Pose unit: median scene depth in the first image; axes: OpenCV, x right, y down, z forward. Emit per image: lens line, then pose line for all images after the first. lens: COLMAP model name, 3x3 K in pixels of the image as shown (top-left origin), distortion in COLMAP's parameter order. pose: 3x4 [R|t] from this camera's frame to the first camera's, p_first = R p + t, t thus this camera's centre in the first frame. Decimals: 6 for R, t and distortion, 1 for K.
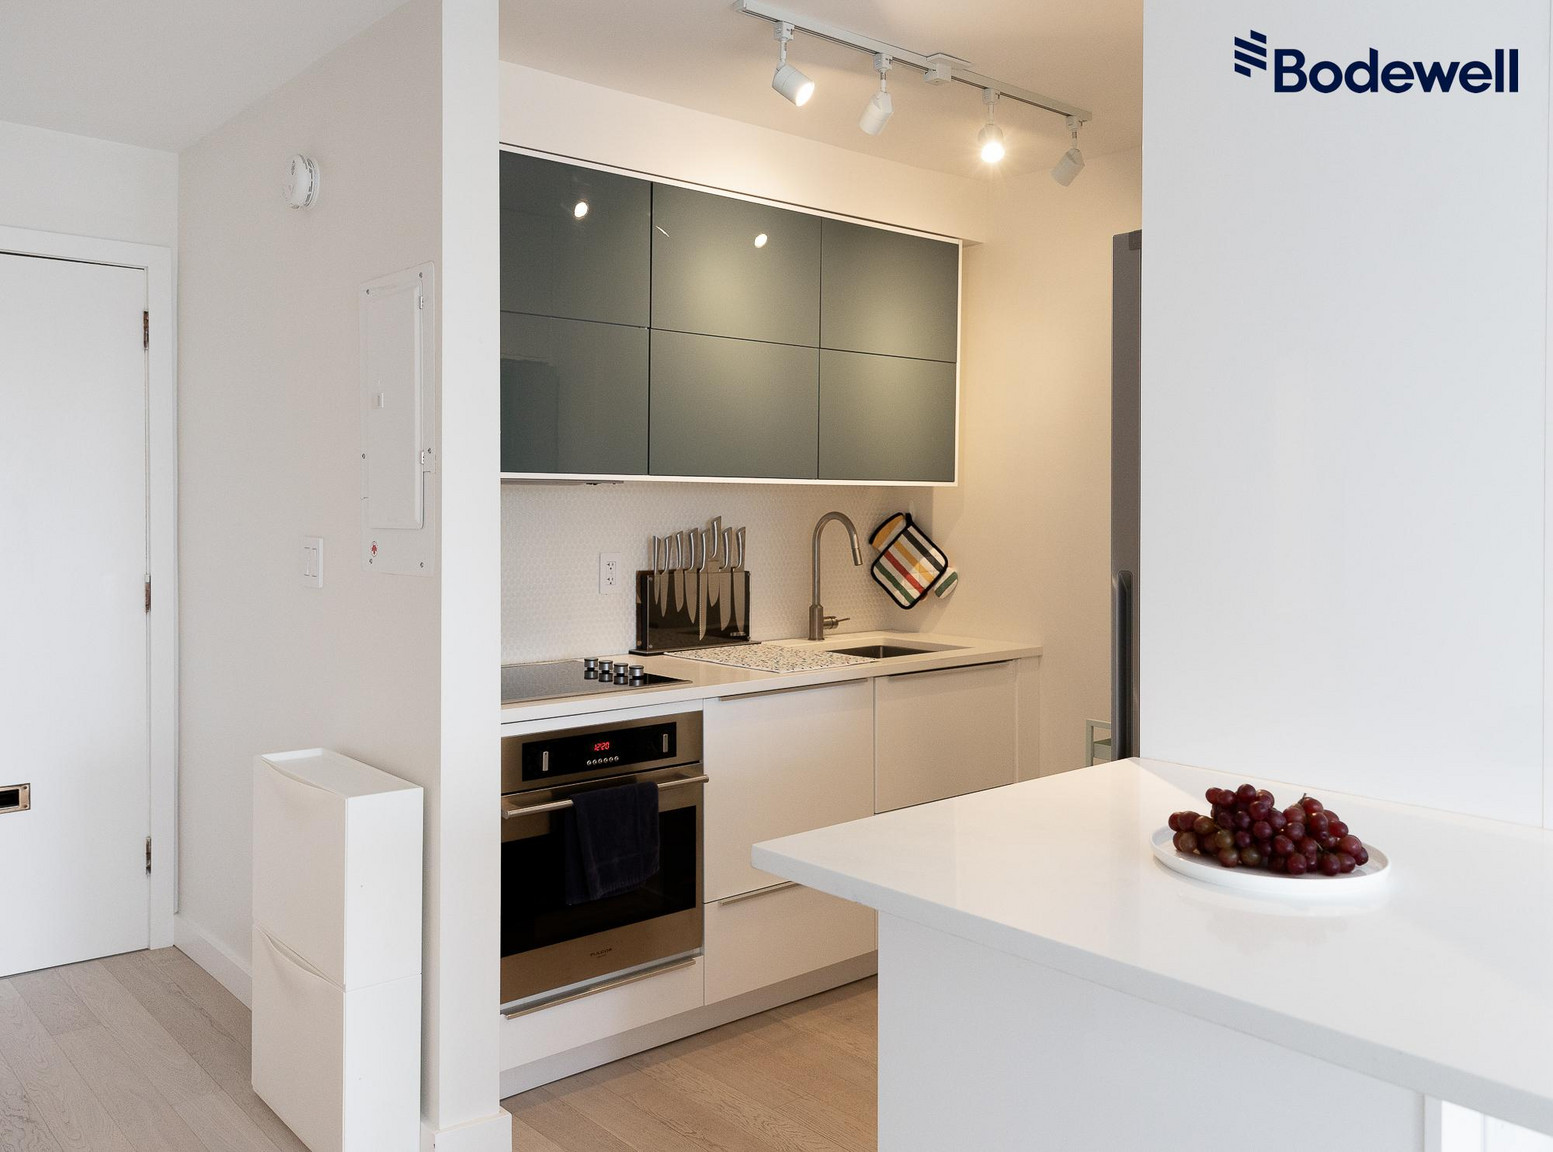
lens RADIAL K [[1273.9, 0, 722.0], [0, 1273.9, 502.6], [0, 0, 1]] dist [-0.008561, 0.006060]
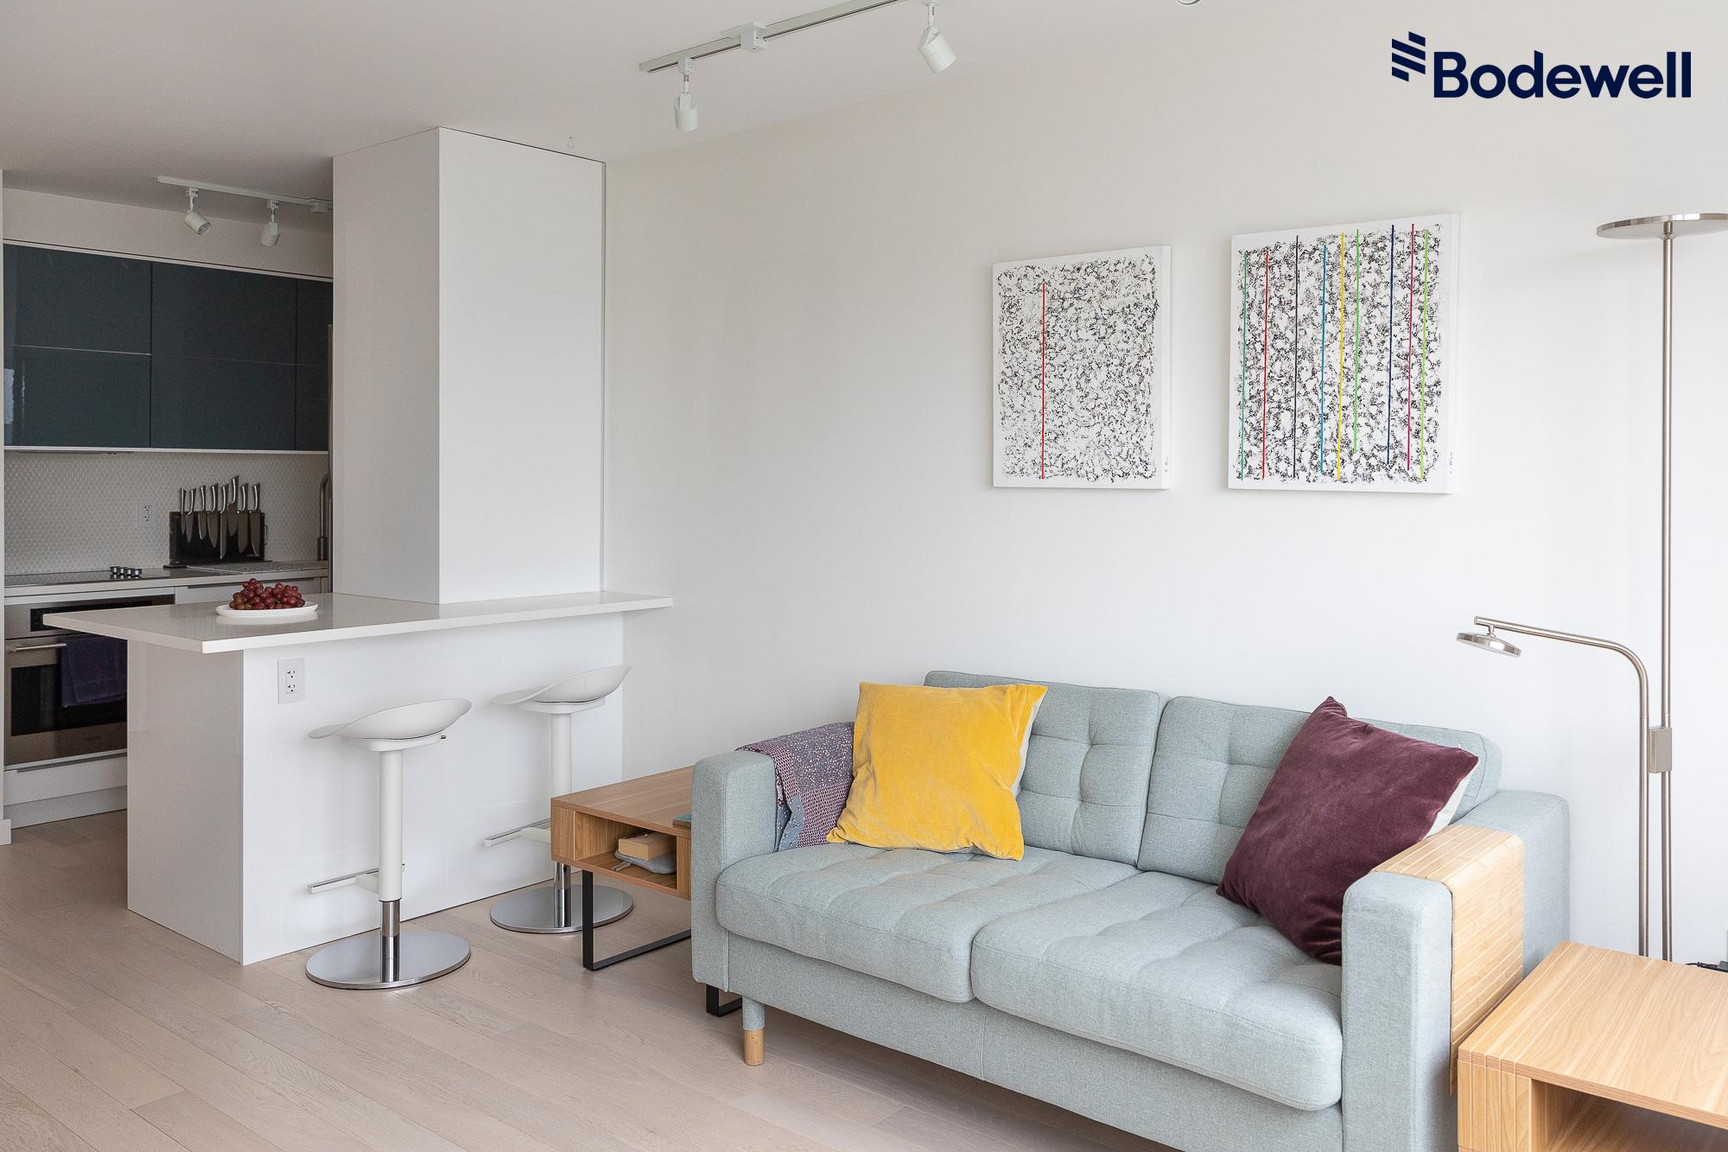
lens RADIAL K [[1416.5, 0, 899.0], [0, 1416.5, 471.2], [0, 0, 1]] dist [0.015983, -0.011421]
pose [[0.985225, -0.001660, 0.171259, 0.486839], [0.002055, 0.999996, -0.002133, 0.011056], [-0.171255, 0.002453, 0.985224, -0.778827]]
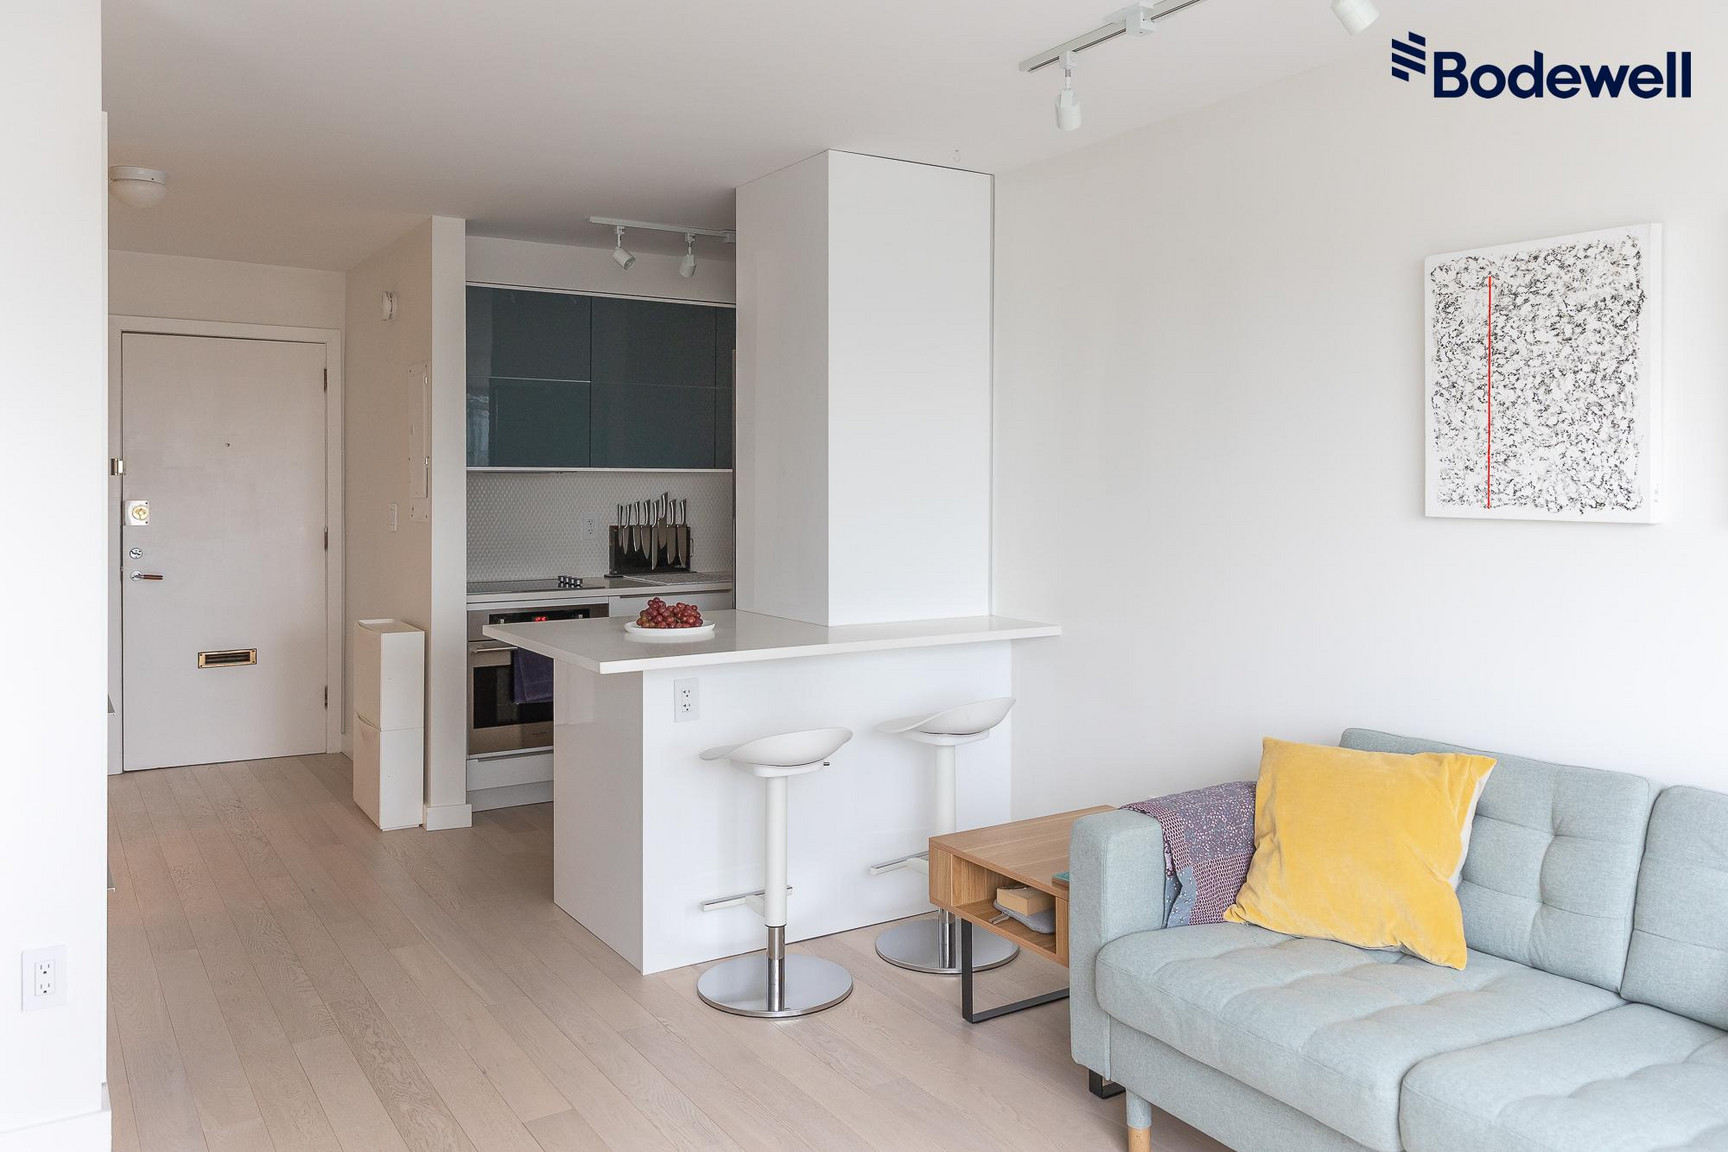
lens RADIAL K [[1359.3, 0, 878.1], [0, 1359.3, 476.5], [0, 0, 1]] dist [0.014253, -0.009103]
pose [[0.990144, -0.002489, -0.140034, 0.512405], [0.002070, 0.999993, -0.003134, -0.003110], [0.140041, 0.002814, 0.990142, -0.662215]]
